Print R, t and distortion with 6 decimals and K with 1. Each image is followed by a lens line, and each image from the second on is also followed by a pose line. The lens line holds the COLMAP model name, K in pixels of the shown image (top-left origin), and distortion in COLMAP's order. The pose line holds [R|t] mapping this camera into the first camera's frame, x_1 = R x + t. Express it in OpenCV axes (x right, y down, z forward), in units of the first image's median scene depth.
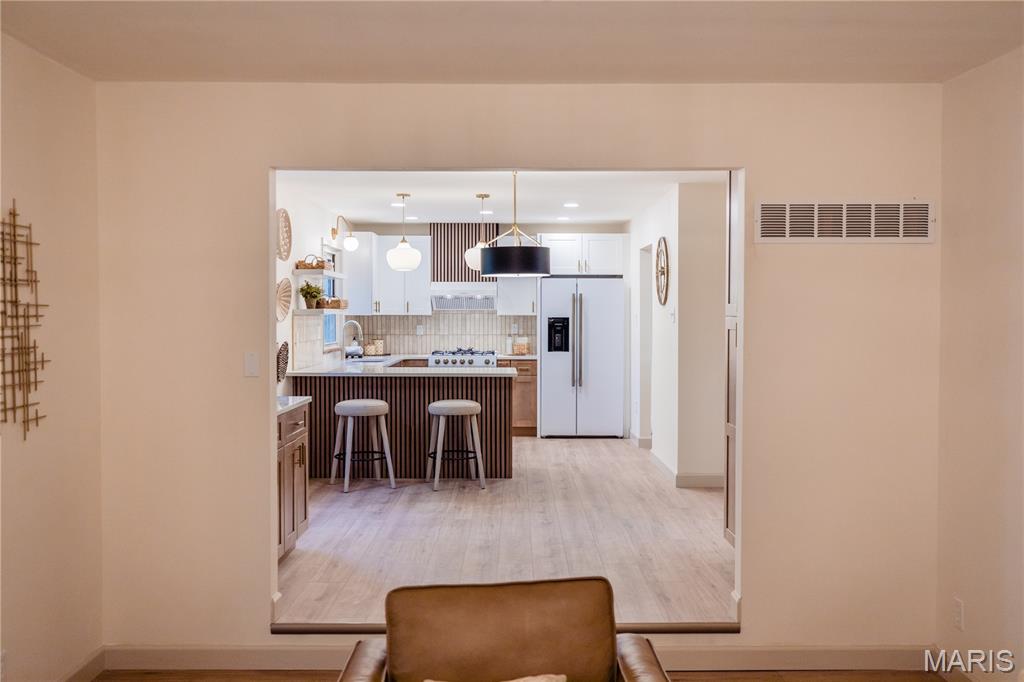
lens RADIAL K [[999.5, 0, 521.6], [0, 999.5, 335.0], [0, 0, 1]] dist [0.105110, 0.000000]
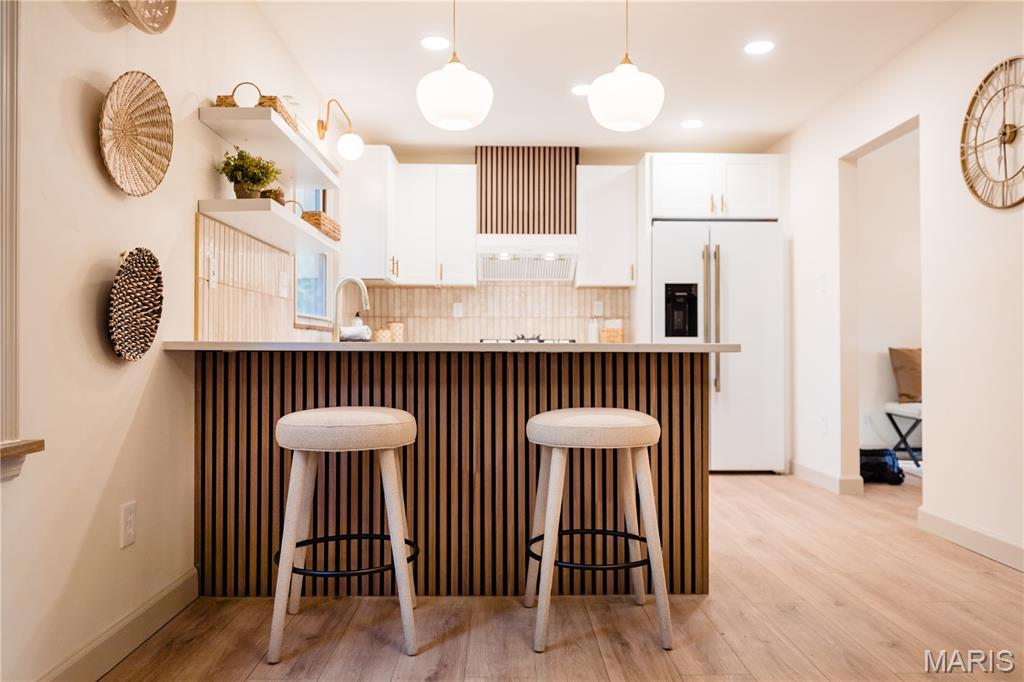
lens RADIAL K [[770.5, 0, 512.5], [0, 770.5, 338.2], [0, 0, 1]] dist [-0.049885, 0.002214]
pose [[0.999962, -0.000565, 0.008673, -0.073862], [0.000914, 0.999190, -0.040236, 0.036454], [-0.008643, 0.040242, 0.999153, 0.516954]]
